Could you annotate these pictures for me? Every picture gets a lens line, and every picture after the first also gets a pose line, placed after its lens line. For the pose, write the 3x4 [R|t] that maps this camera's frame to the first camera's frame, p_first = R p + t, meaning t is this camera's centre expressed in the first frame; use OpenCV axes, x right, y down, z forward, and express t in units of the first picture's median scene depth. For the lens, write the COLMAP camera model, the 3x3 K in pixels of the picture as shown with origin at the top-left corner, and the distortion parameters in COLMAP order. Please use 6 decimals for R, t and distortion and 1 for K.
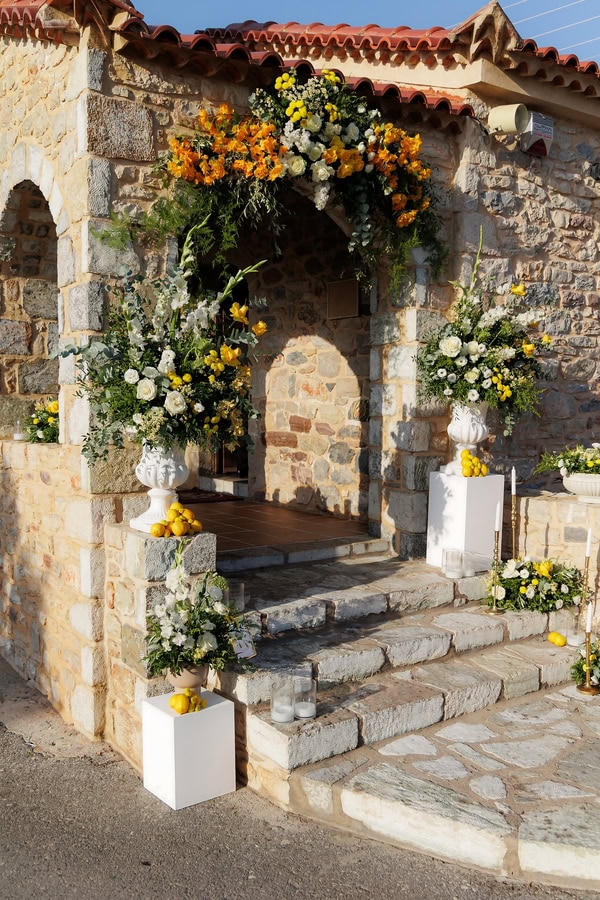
lens RADIAL K [[815.8, 0, 289.2], [0, 815.8, 448.7], [0, 0, 1]] dist [0.001197, -0.000059]
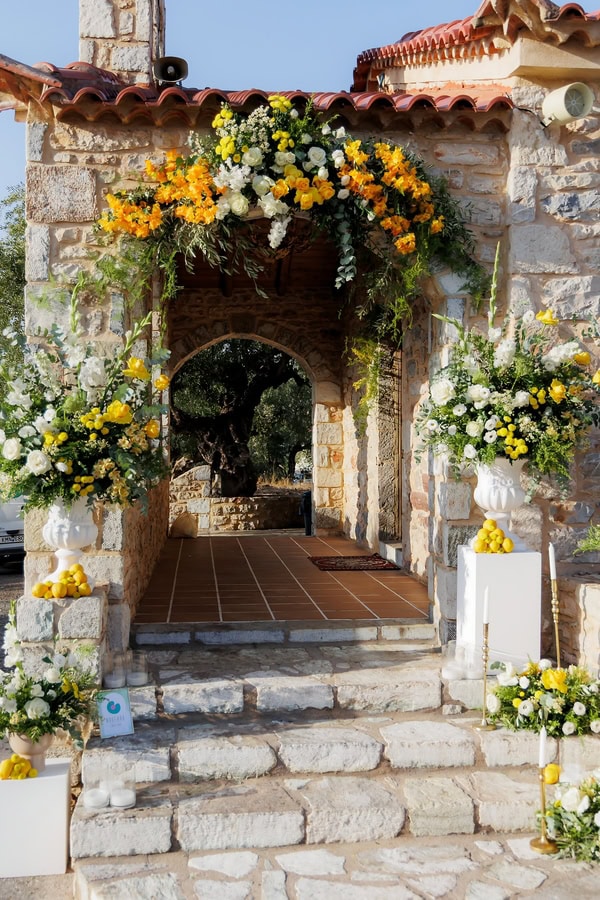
lens RADIAL K [[930.6, 0, 300.0], [0, 930.6, 450.0], [0, 0, 1]] dist [0.004708, 0.004395]
pose [[0.885213, -0.004494, -0.465165, 0.576209], [-0.024105, 0.998167, -0.055516, -0.013542], [0.464562, 0.060357, 0.883482, 0.123620]]
